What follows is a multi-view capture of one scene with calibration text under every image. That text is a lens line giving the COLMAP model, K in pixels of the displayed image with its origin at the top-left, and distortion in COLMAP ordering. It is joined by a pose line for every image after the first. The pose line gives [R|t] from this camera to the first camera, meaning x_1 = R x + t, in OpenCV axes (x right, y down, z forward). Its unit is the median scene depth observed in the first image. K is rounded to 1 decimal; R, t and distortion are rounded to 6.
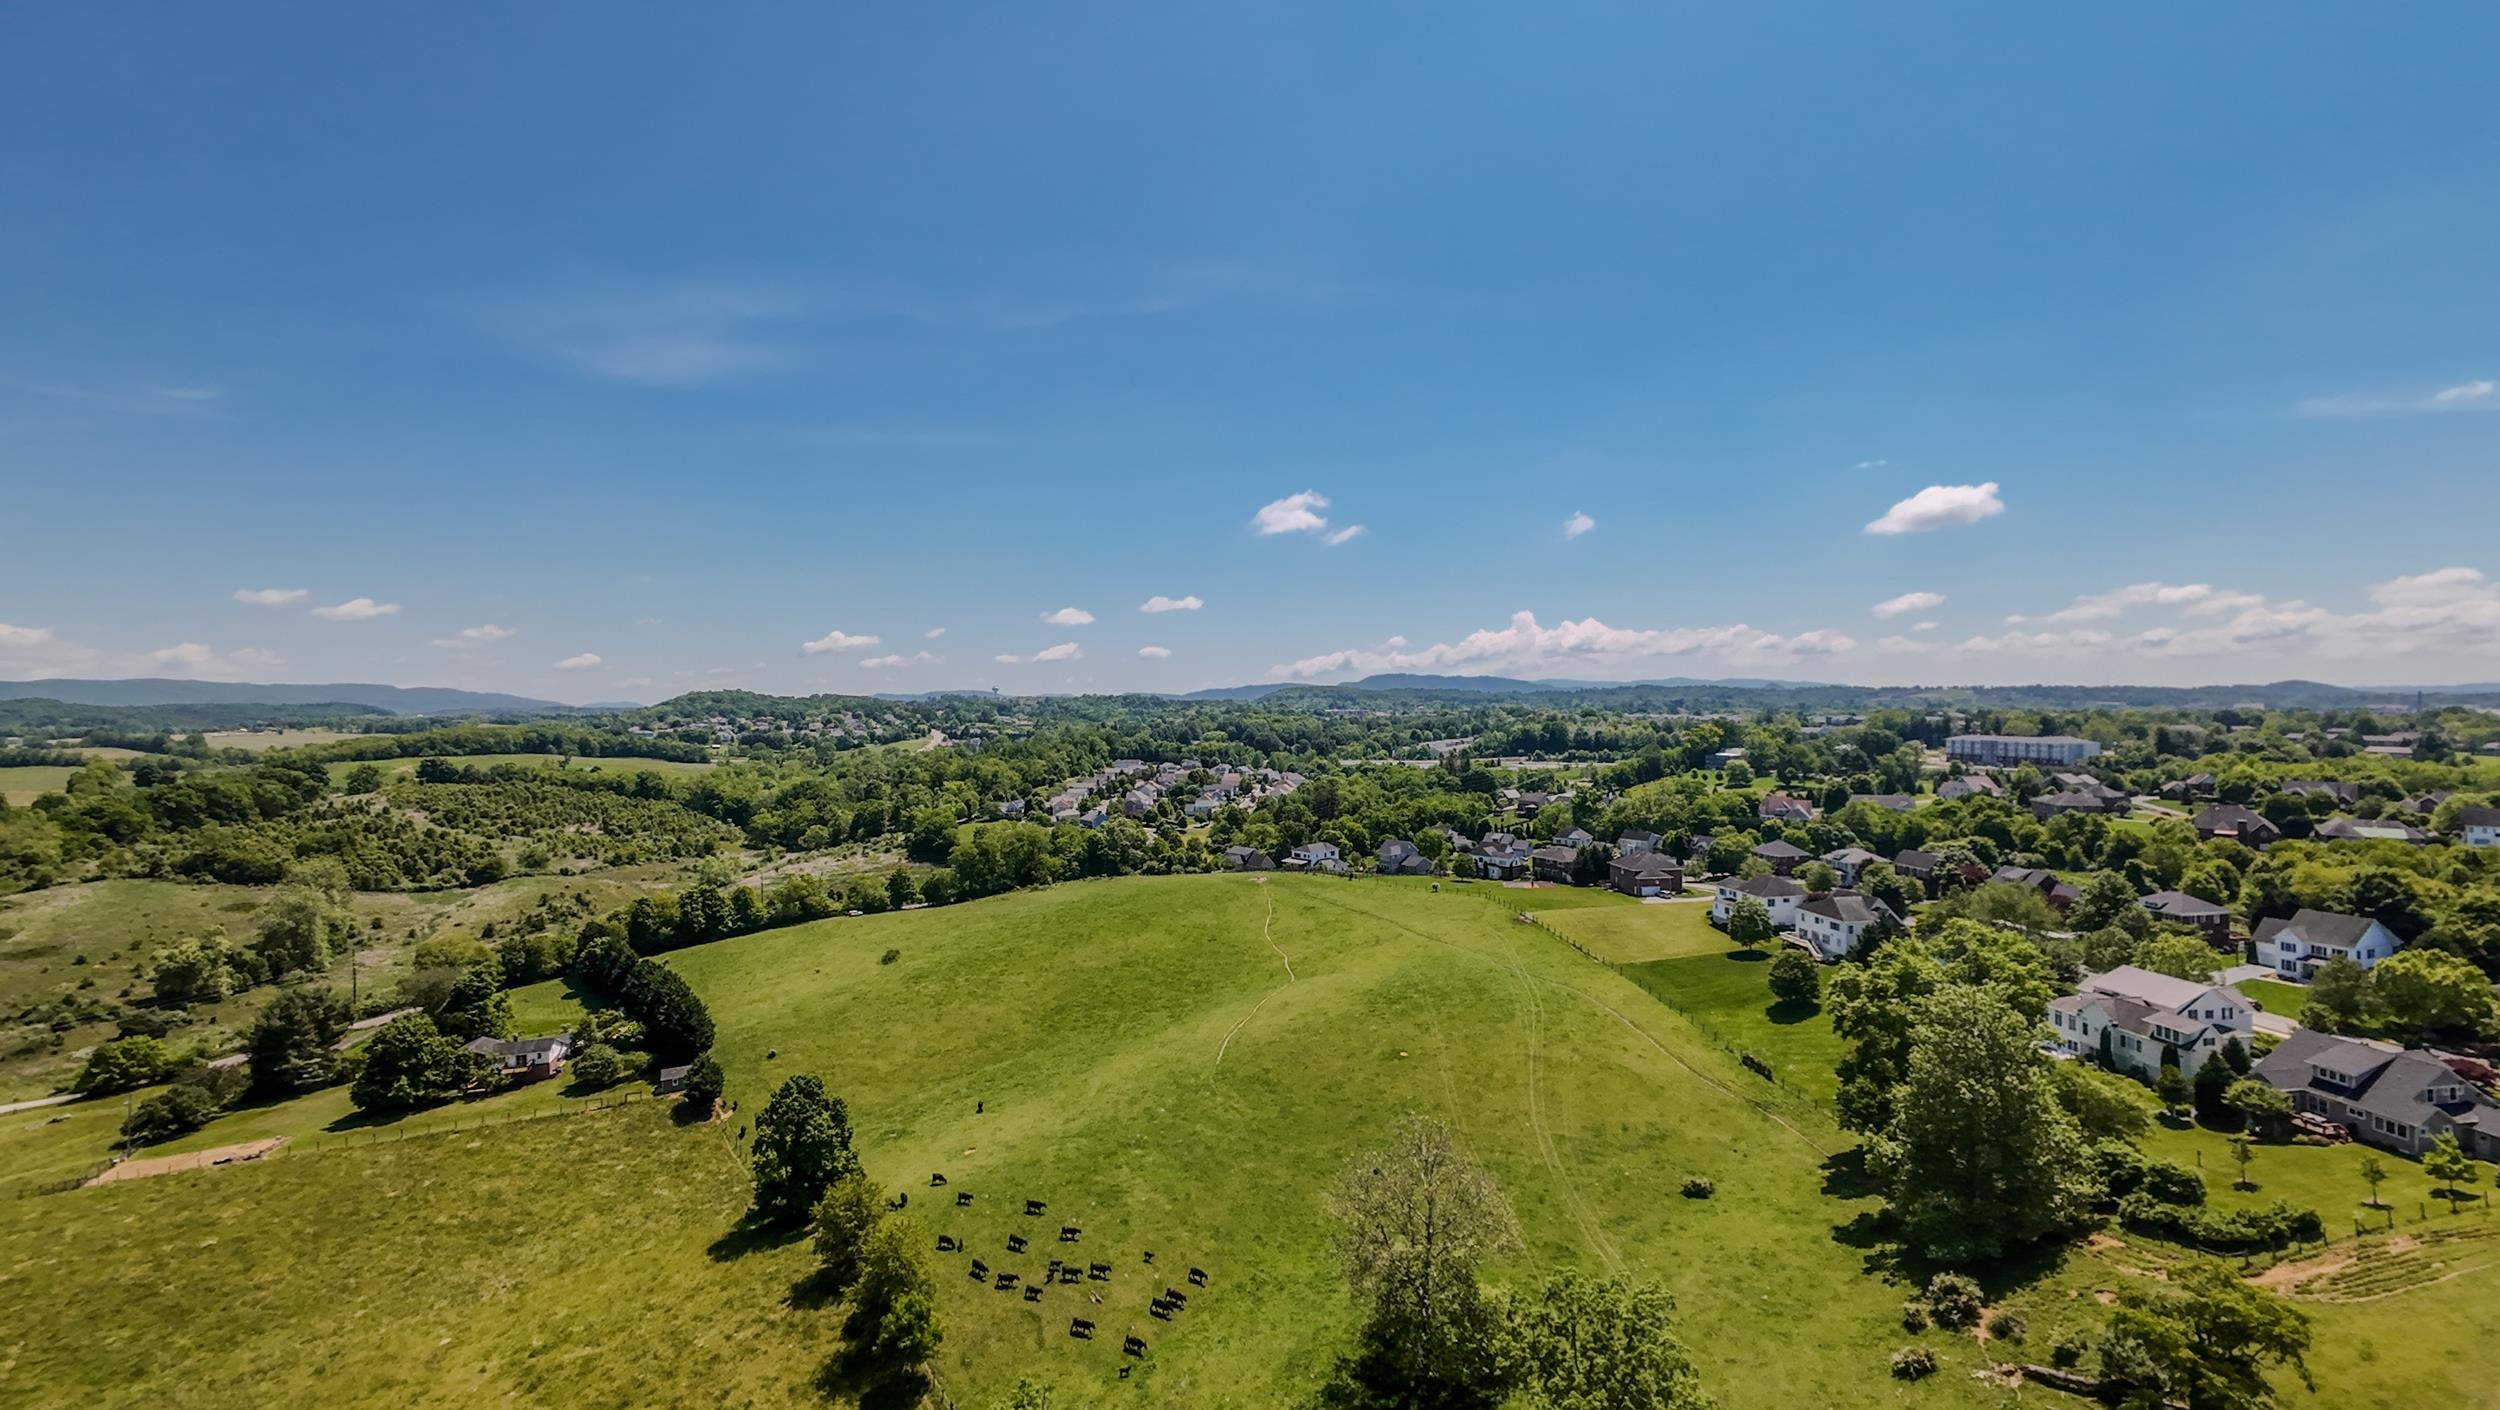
lens RADIAL K [[1058.6, 0, 1250.0], [0, 1058.6, 705.0], [0, 0, 1]] dist [0.001188, 0.000079]
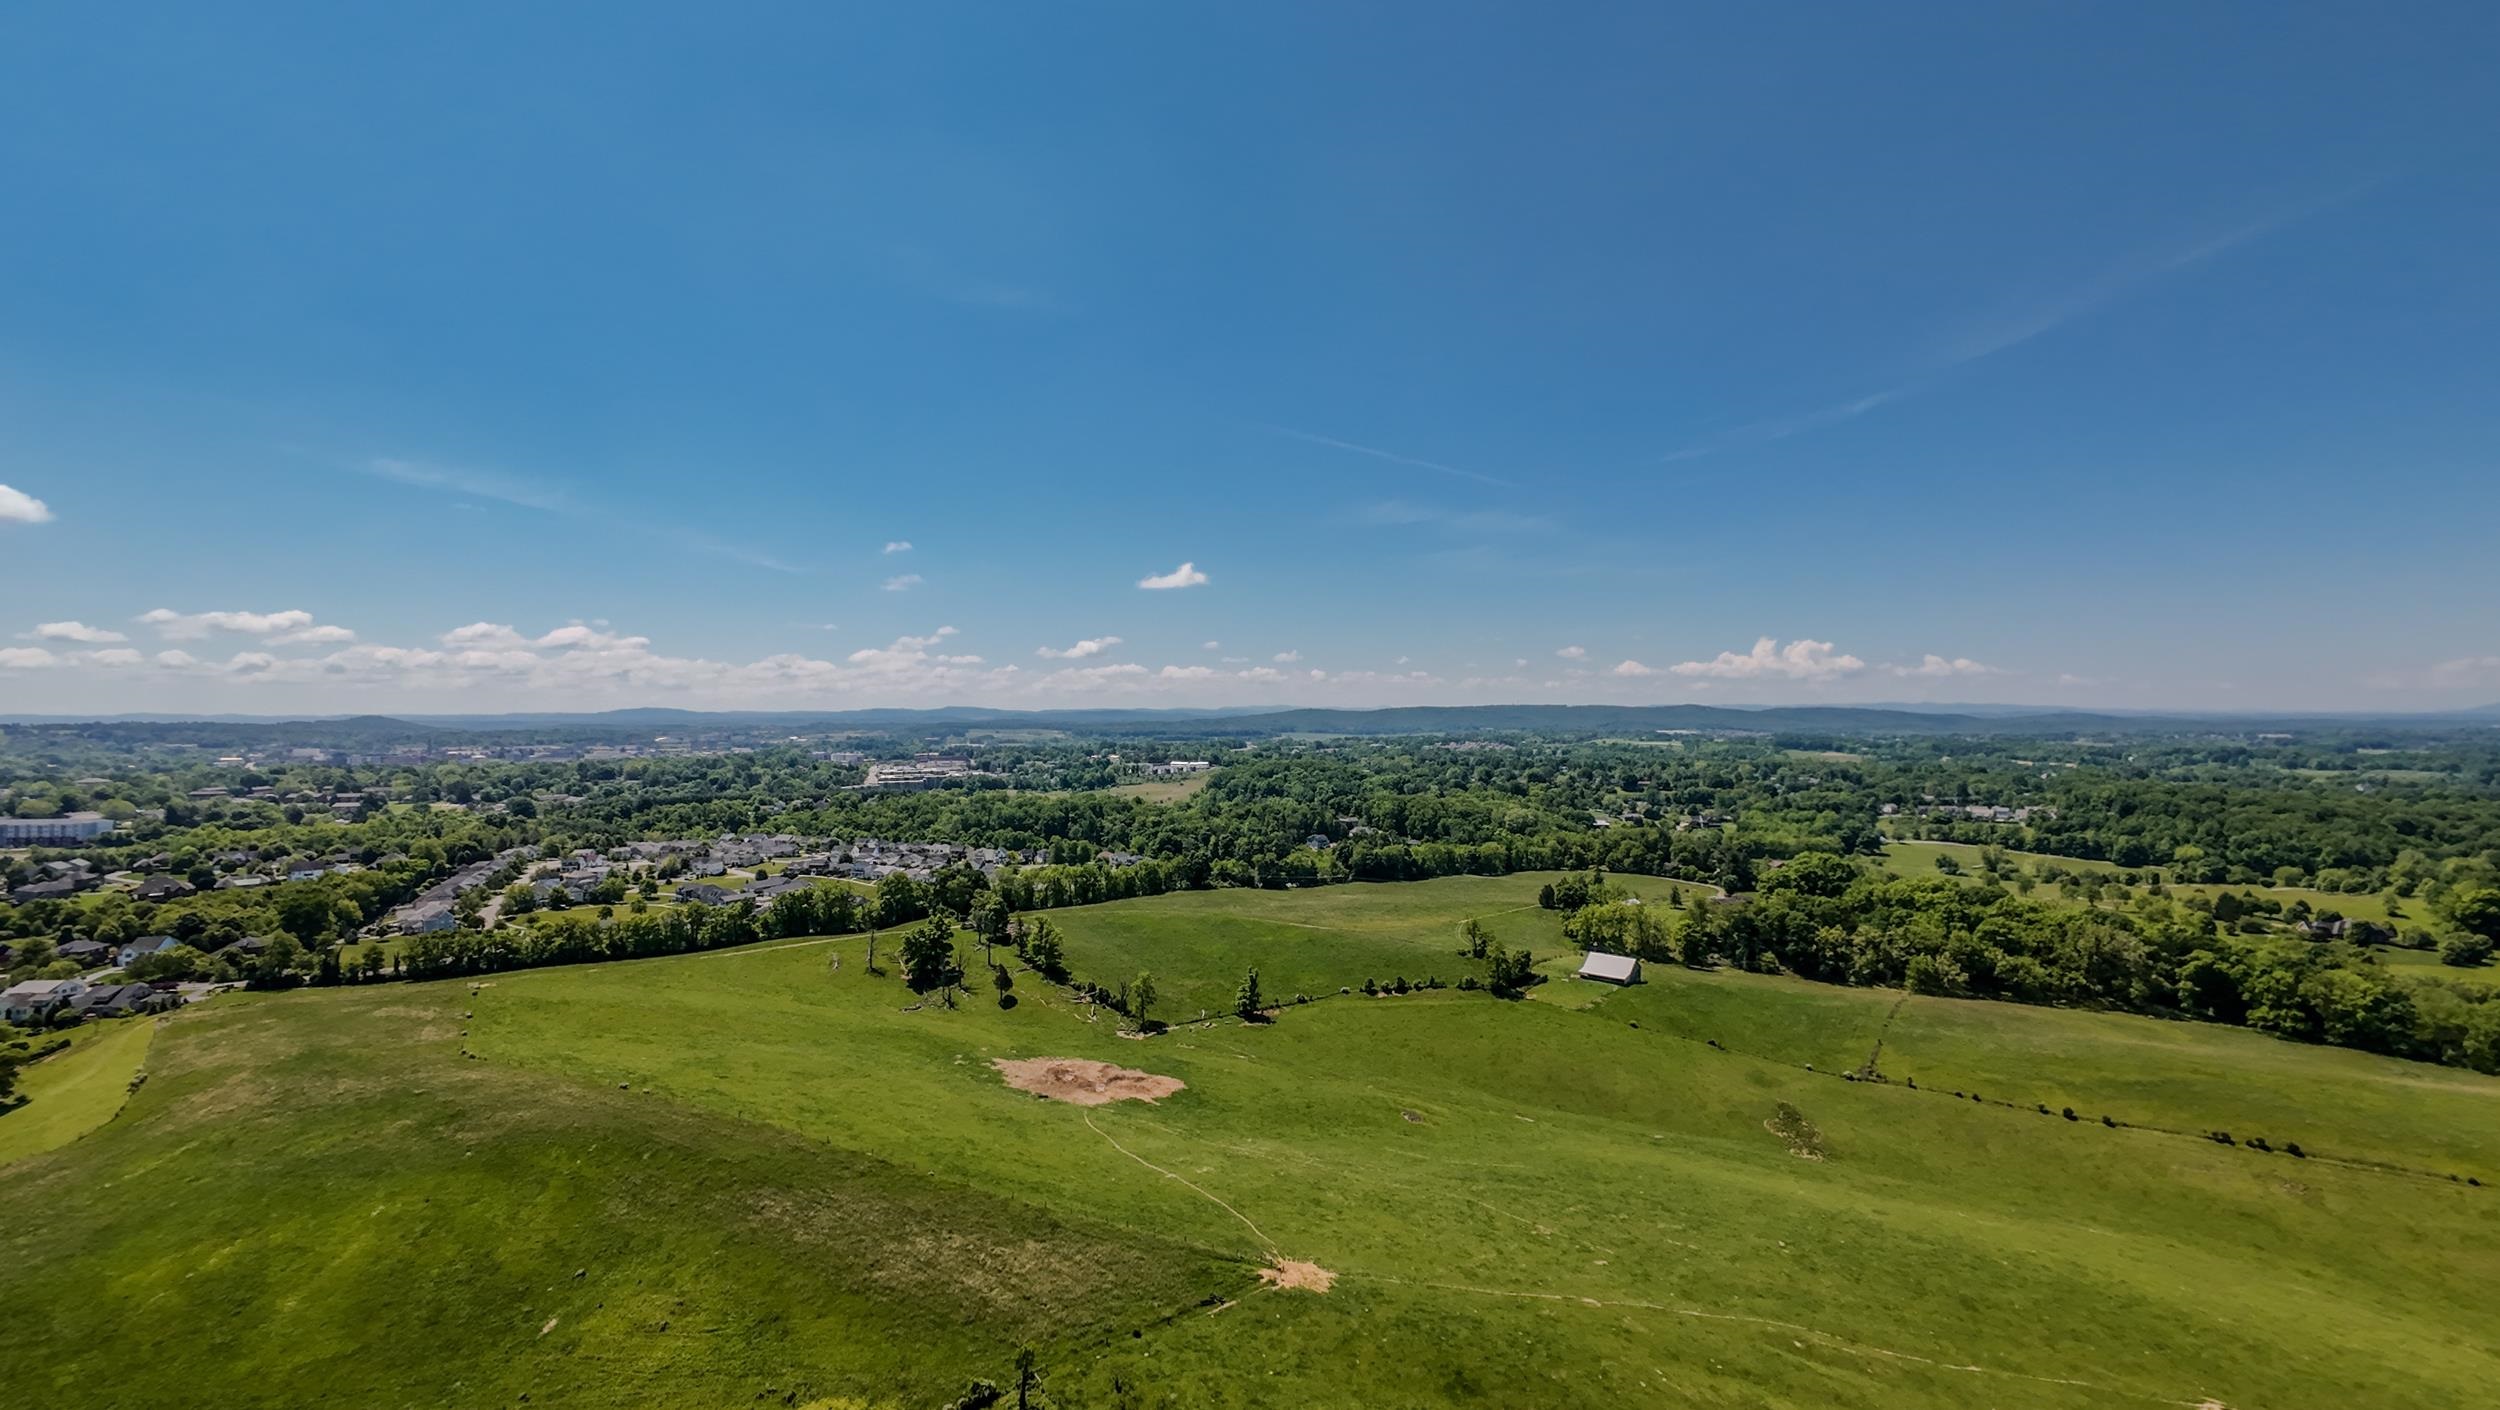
lens RADIAL K [[1010.3, 0, 1263.3], [0, 1010.3, 704.4], [0, 0, 1]] dist [0.001030, -0.000264]
pose [[0.081657, 0.016535, 0.996523, -0.874074], [0.007154, 0.999827, -0.017176, -0.224731], [-0.996635, 0.008532, 0.081525, -1.417095]]
